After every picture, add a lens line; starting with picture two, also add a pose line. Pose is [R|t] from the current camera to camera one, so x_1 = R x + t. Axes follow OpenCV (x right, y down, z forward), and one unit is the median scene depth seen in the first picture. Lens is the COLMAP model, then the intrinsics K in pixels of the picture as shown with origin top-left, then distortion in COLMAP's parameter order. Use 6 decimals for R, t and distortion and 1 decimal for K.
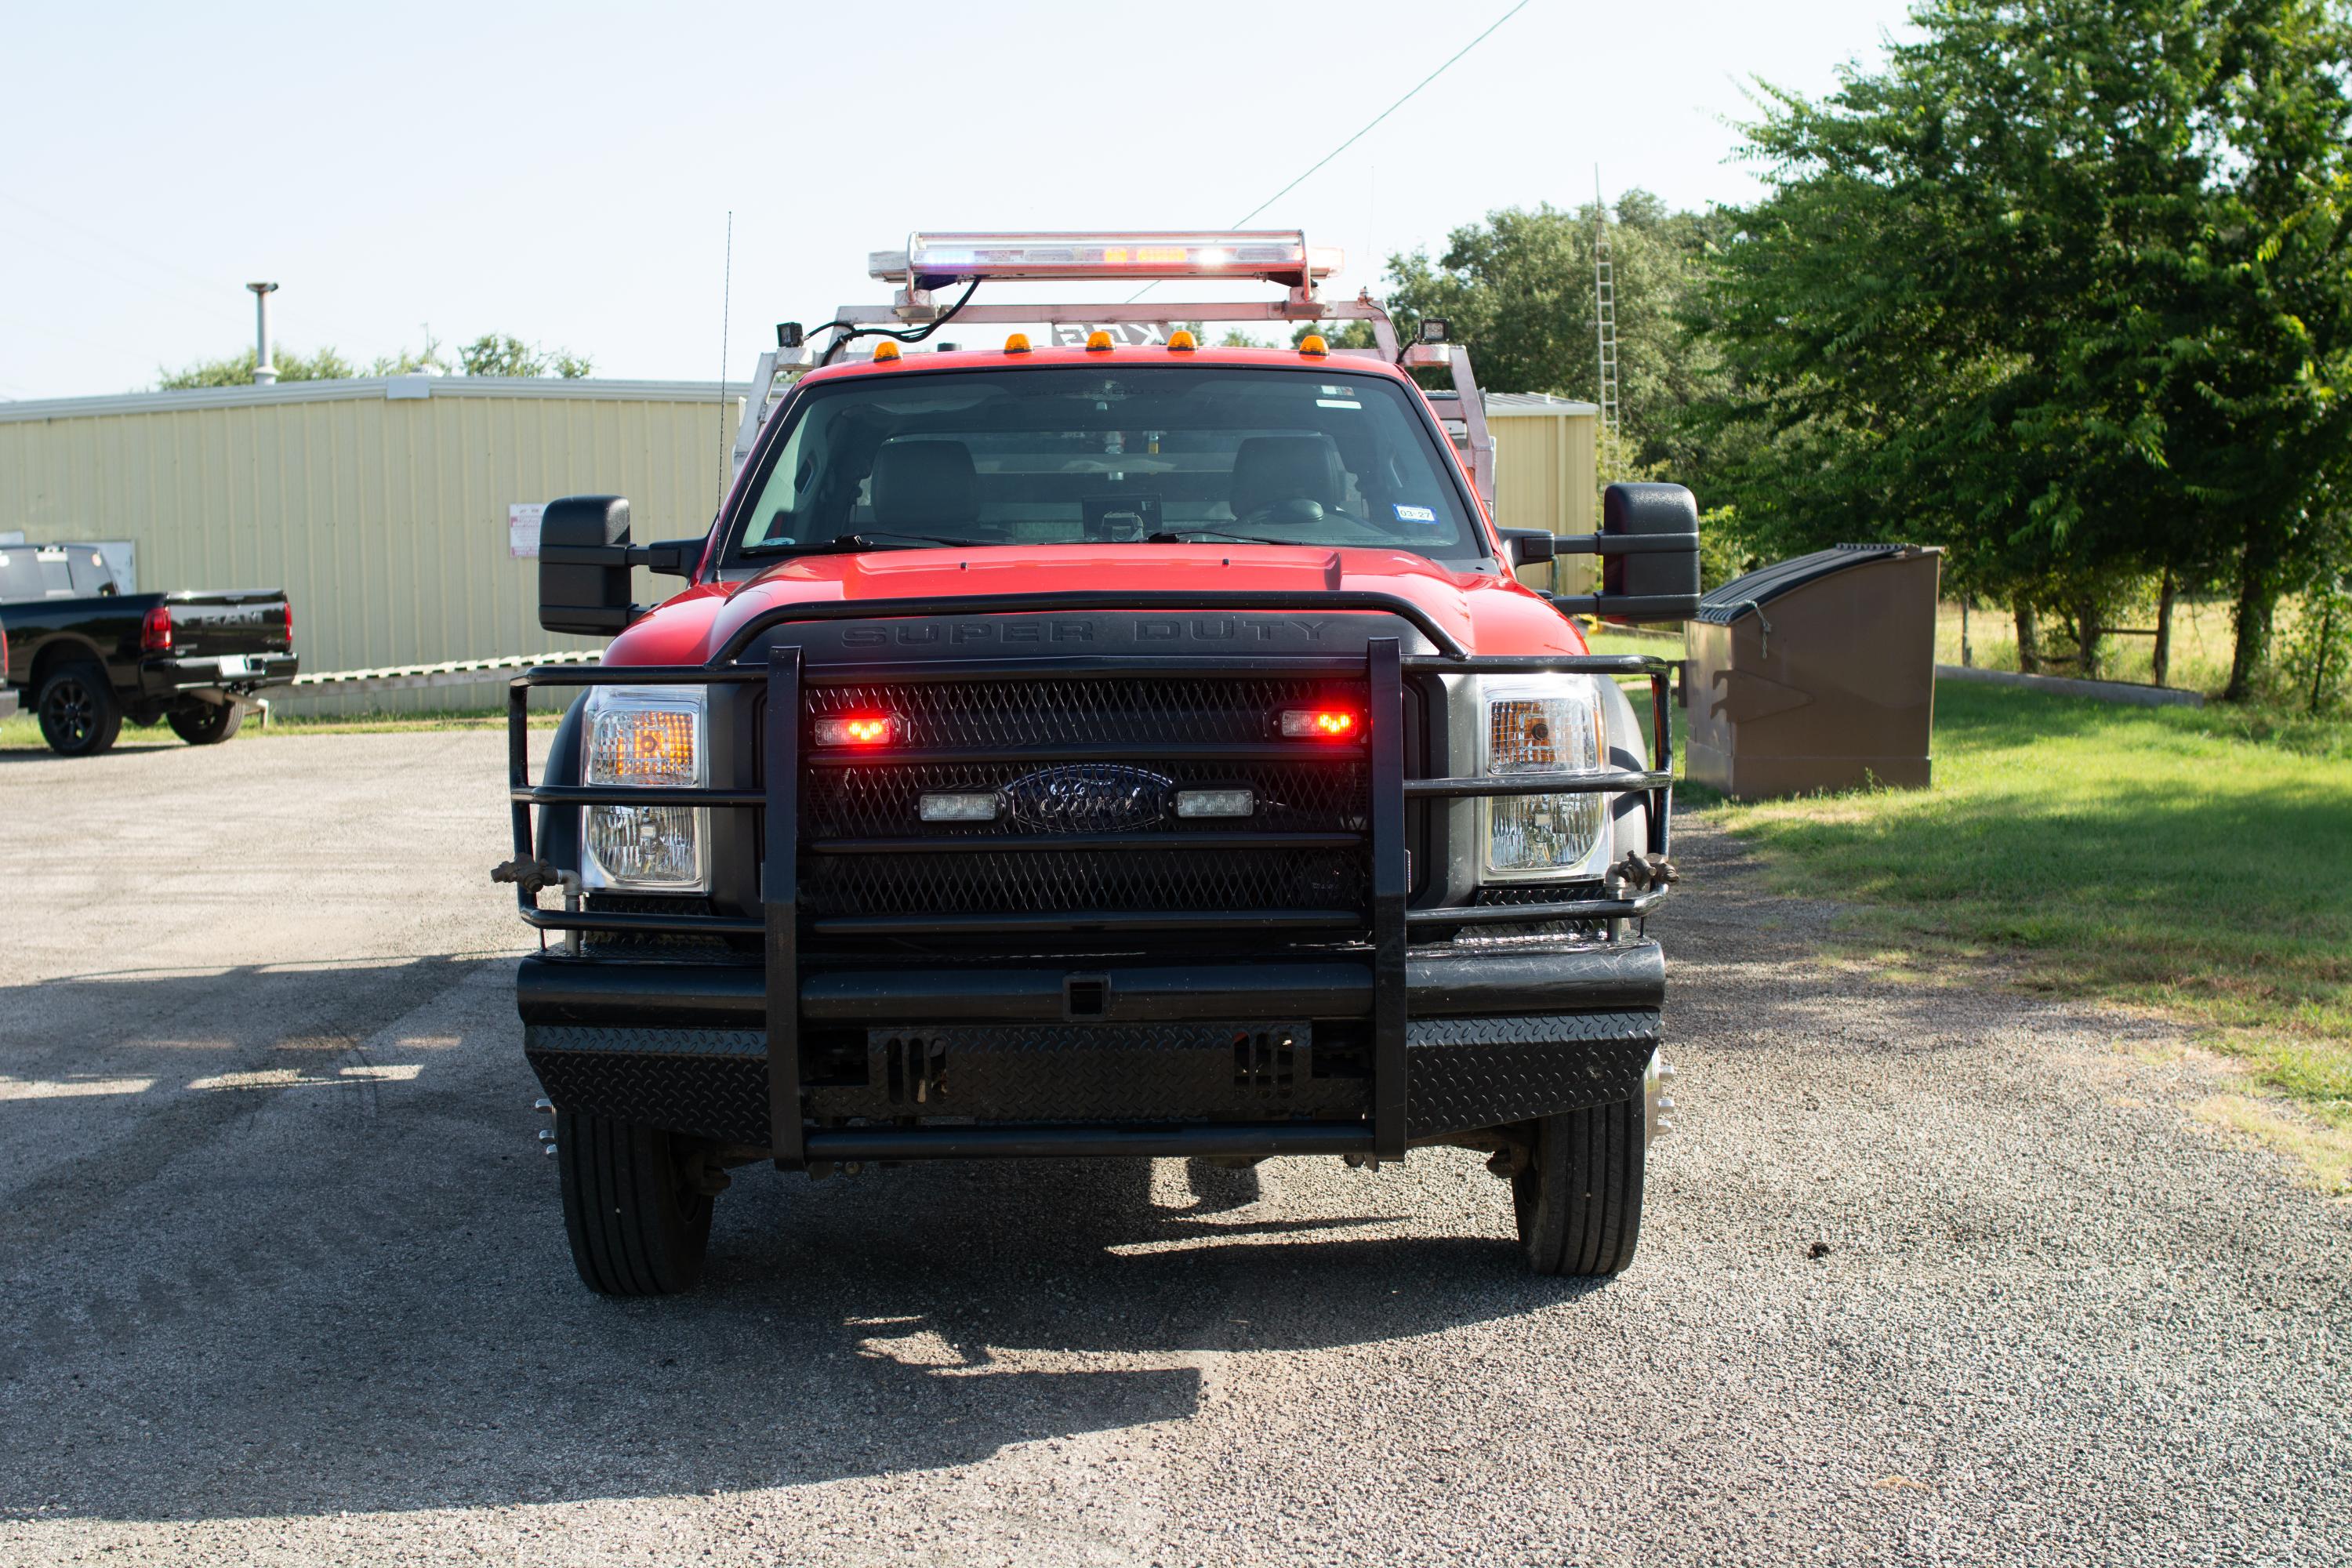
lens RADIAL K [[2903.9, 0, 1165.1], [0, 2903.9, 773.4], [0, 0, 1]] dist [-0.088839, 0.115363]
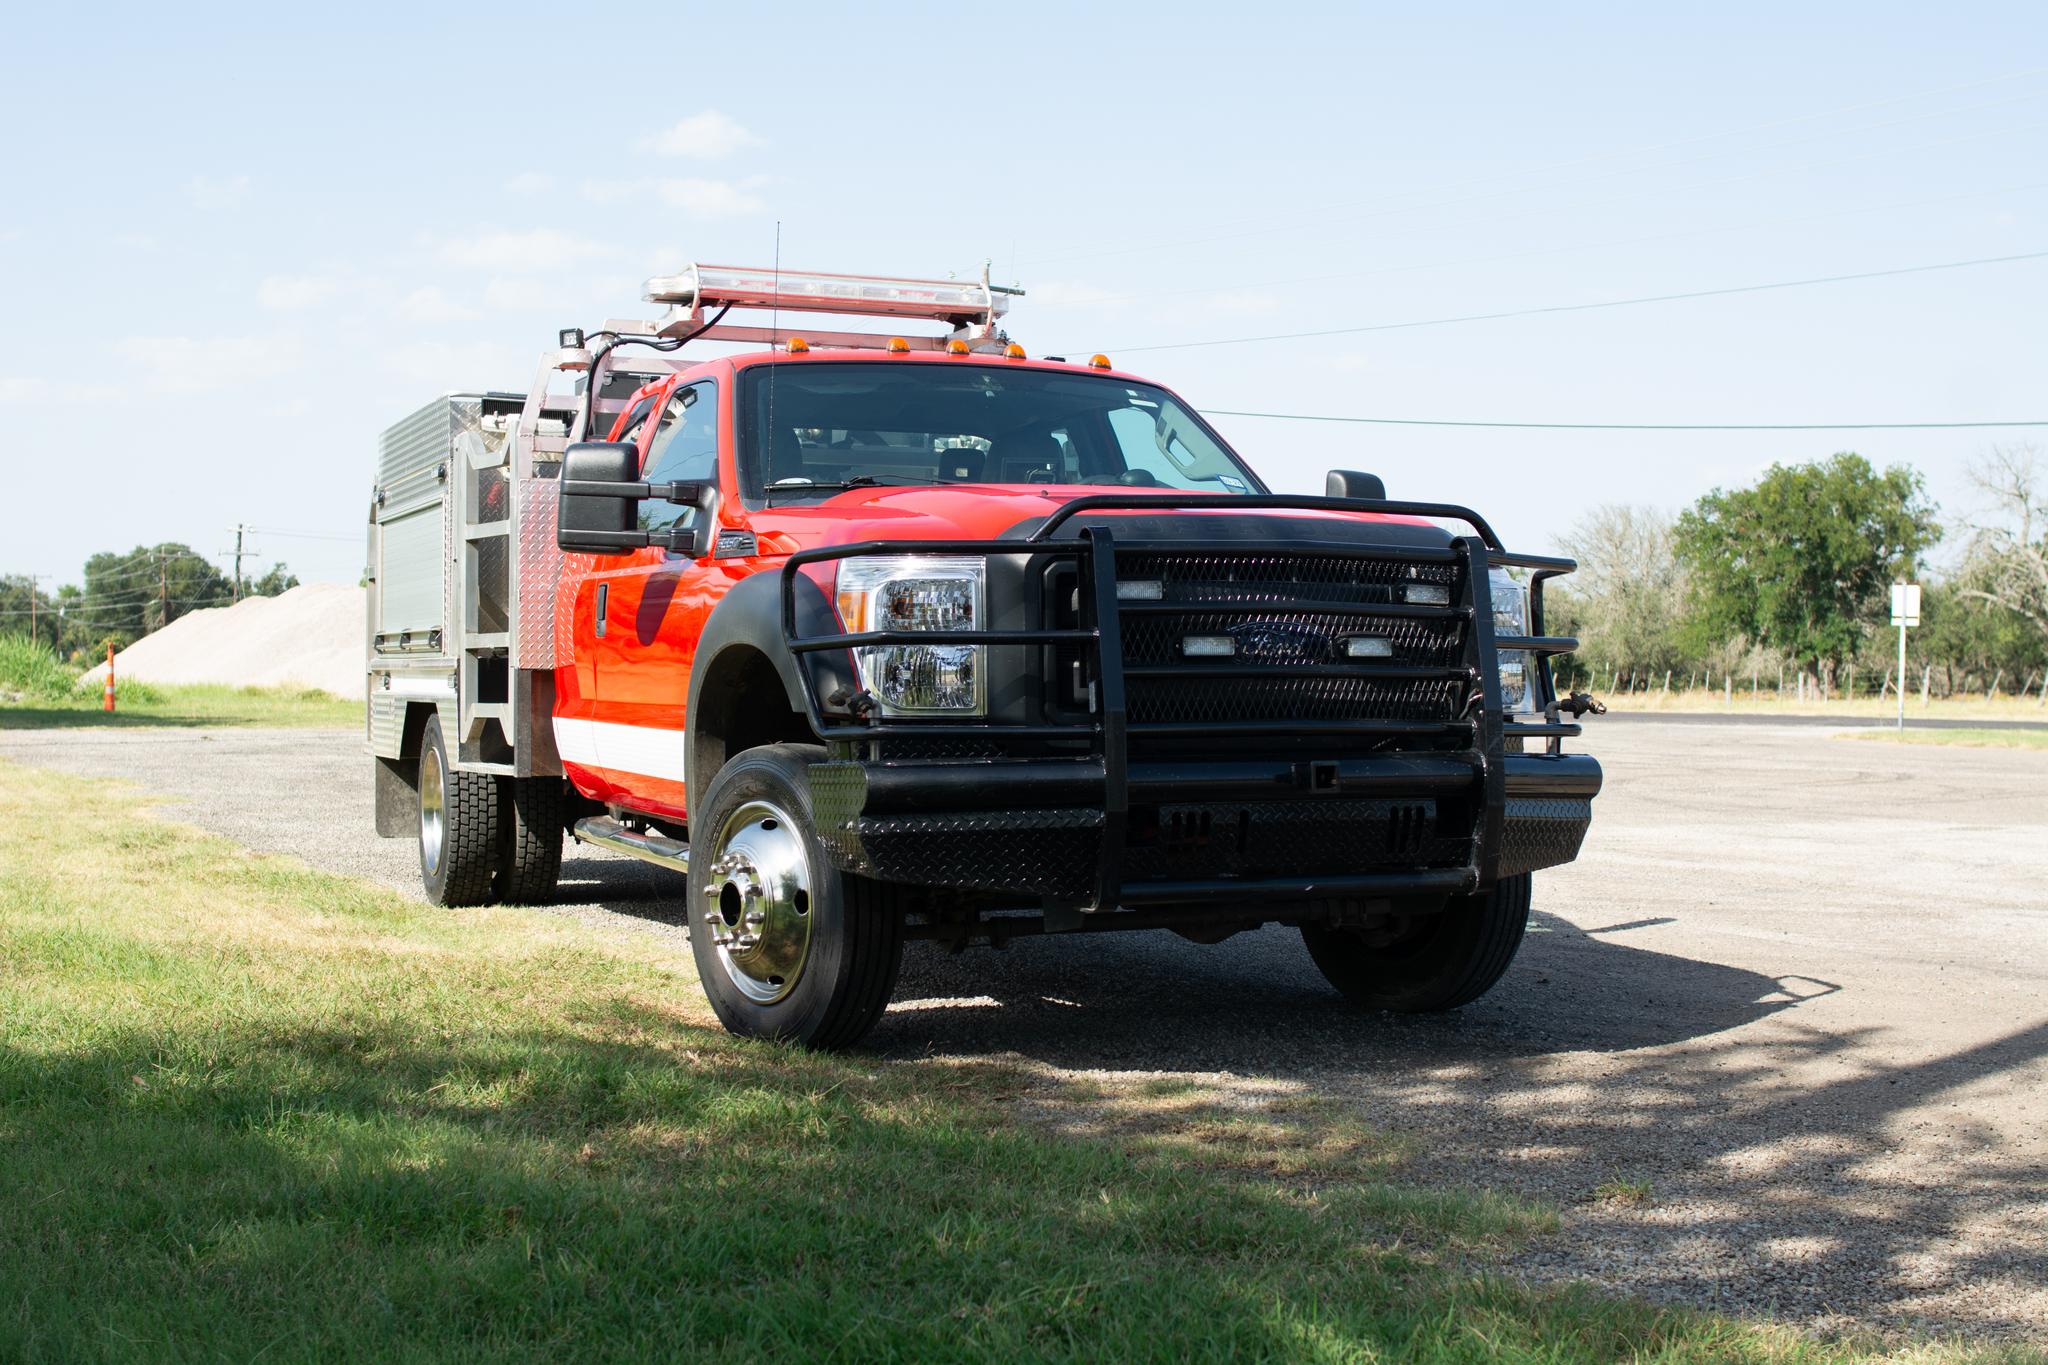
lens RADIAL K [[2528.6, 0, 1014.5], [0, 2528.6, 673.2], [0, 0, 1]] dist [-0.088839, 0.115363]
pose [[0.926419, 0.017716, 0.376077, -0.097173], [0.006703, 0.997958, -0.063524, 0.015988], [-0.376434, 0.061371, 0.924409, -0.012455]]
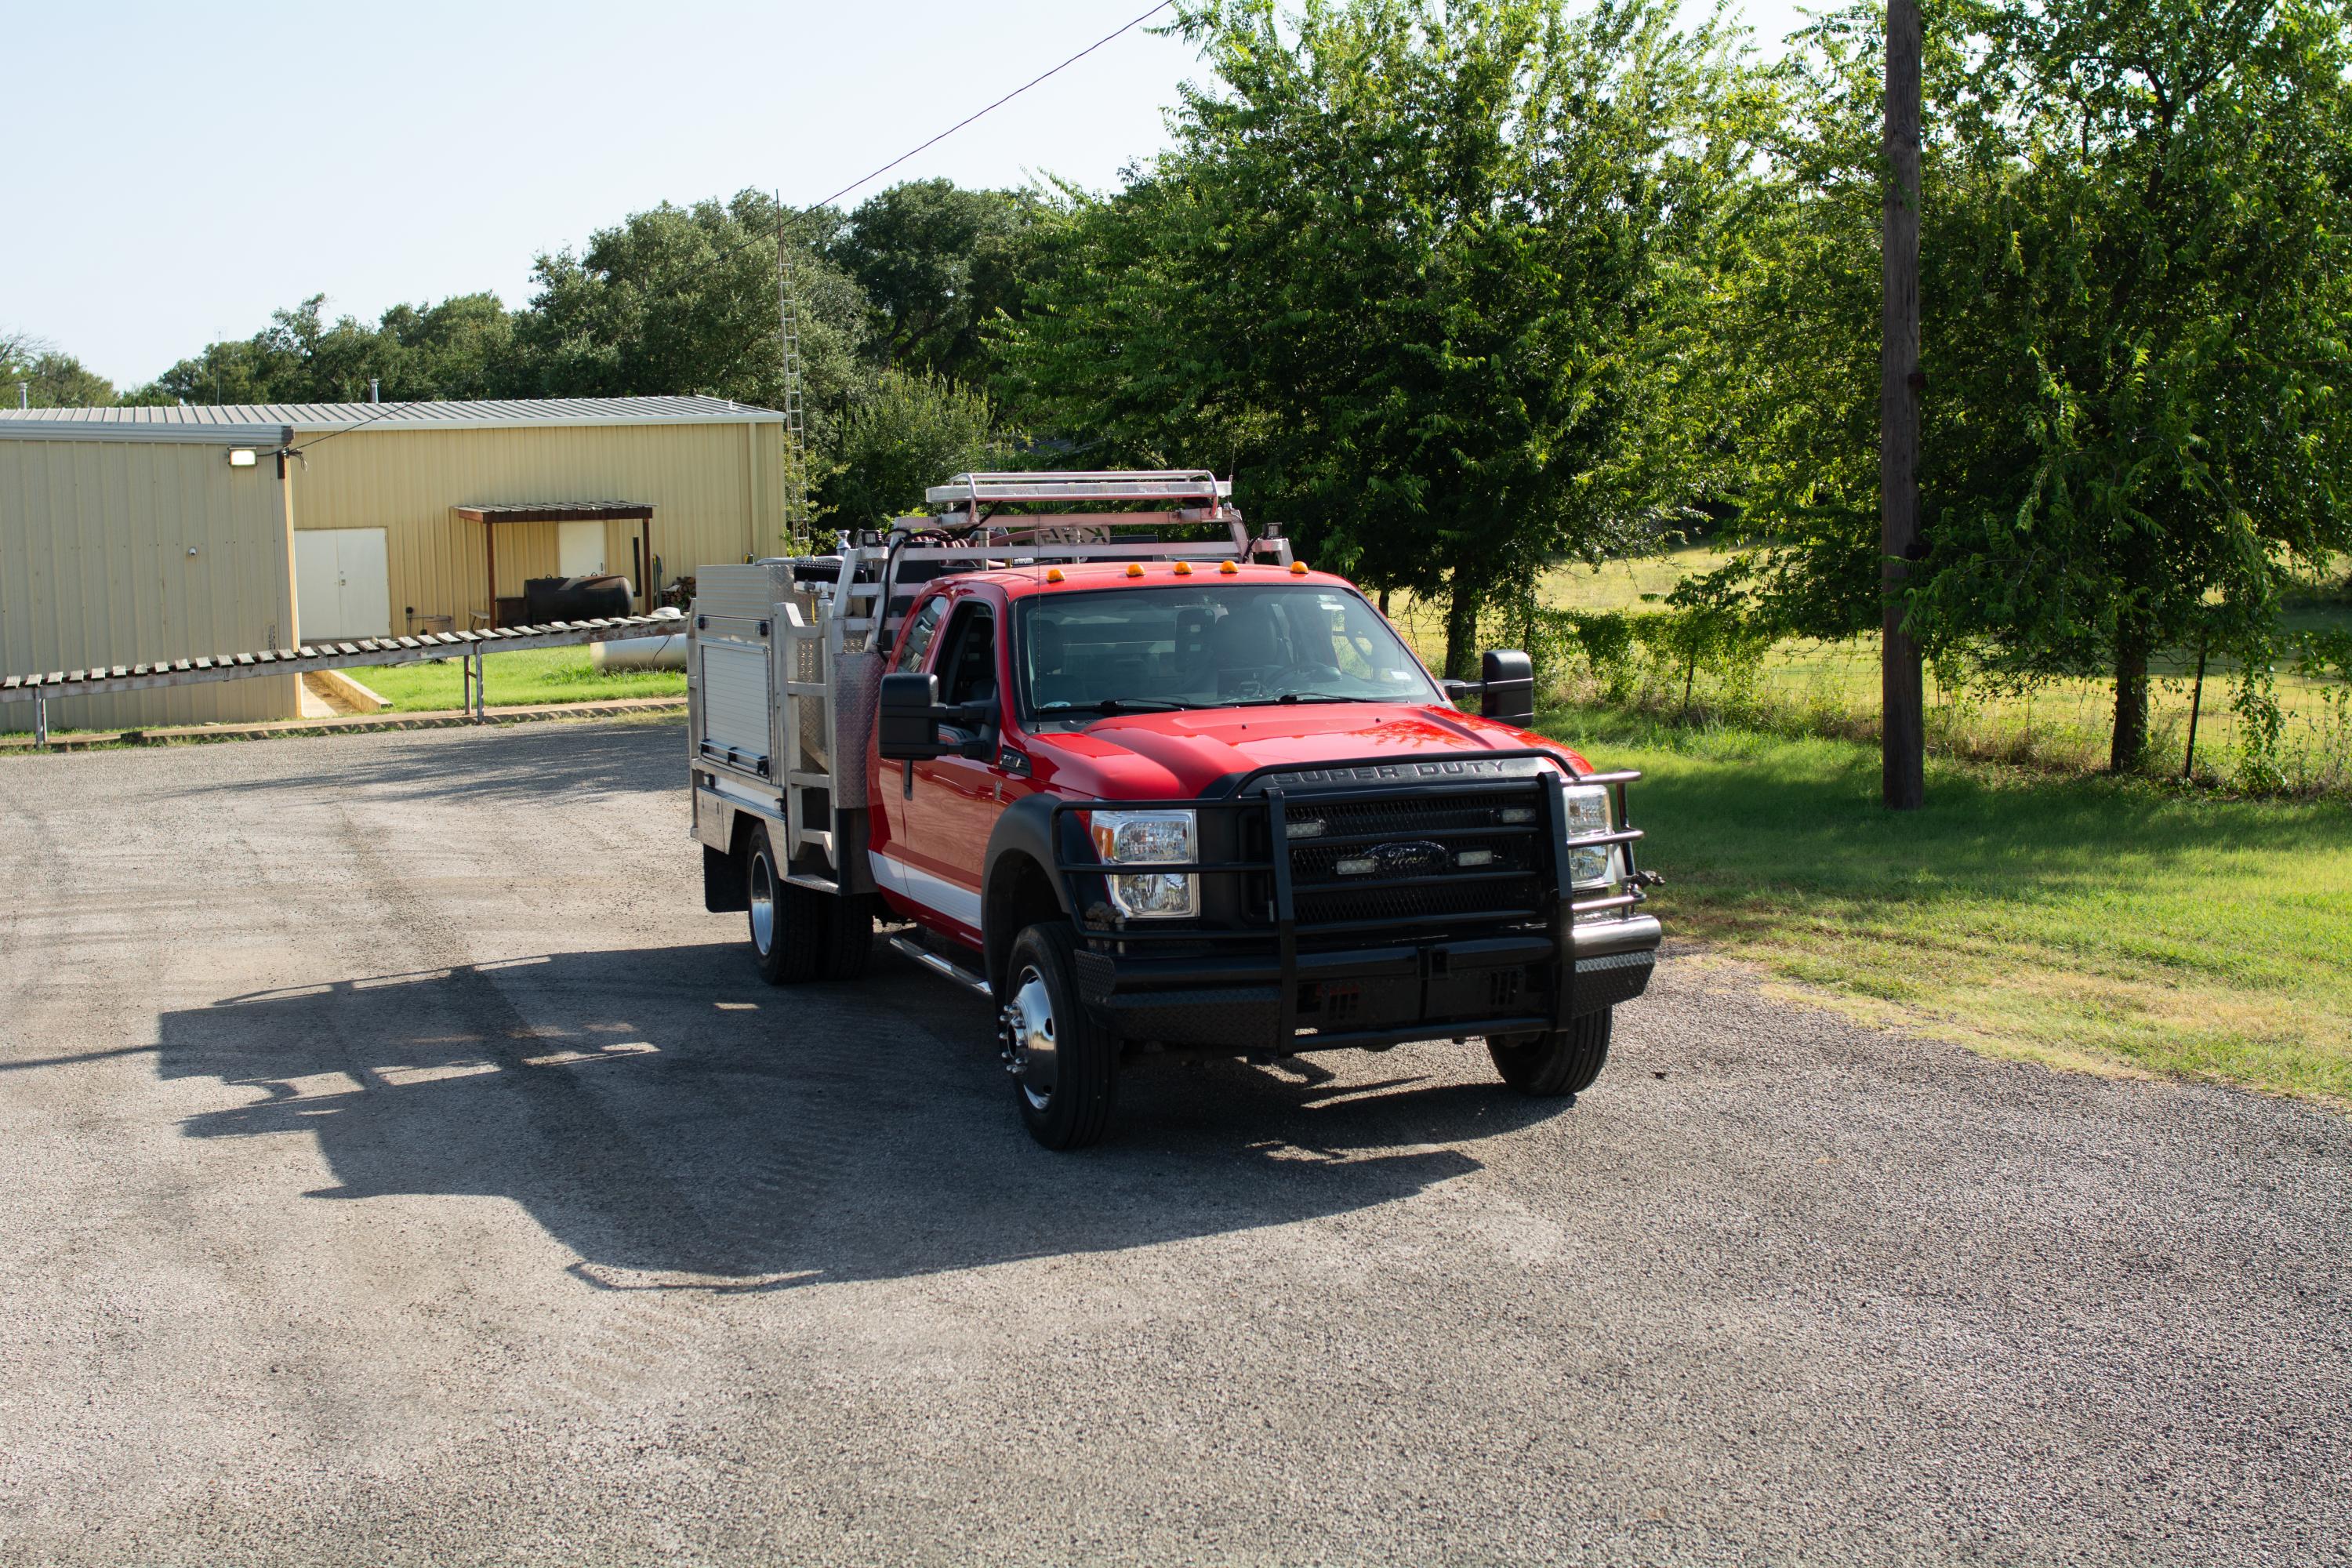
lens RADIAL K [[2903.9, 0, 1165.1], [0, 2903.9, 773.4], [0, 0, 1]] dist [-0.088839, 0.115363]
pose [[0.944112, -0.039171, 0.327290, -0.132032], [0.034647, 0.999207, 0.019645, -0.014894], [-0.327800, -0.007208, 0.944720, -0.127887]]
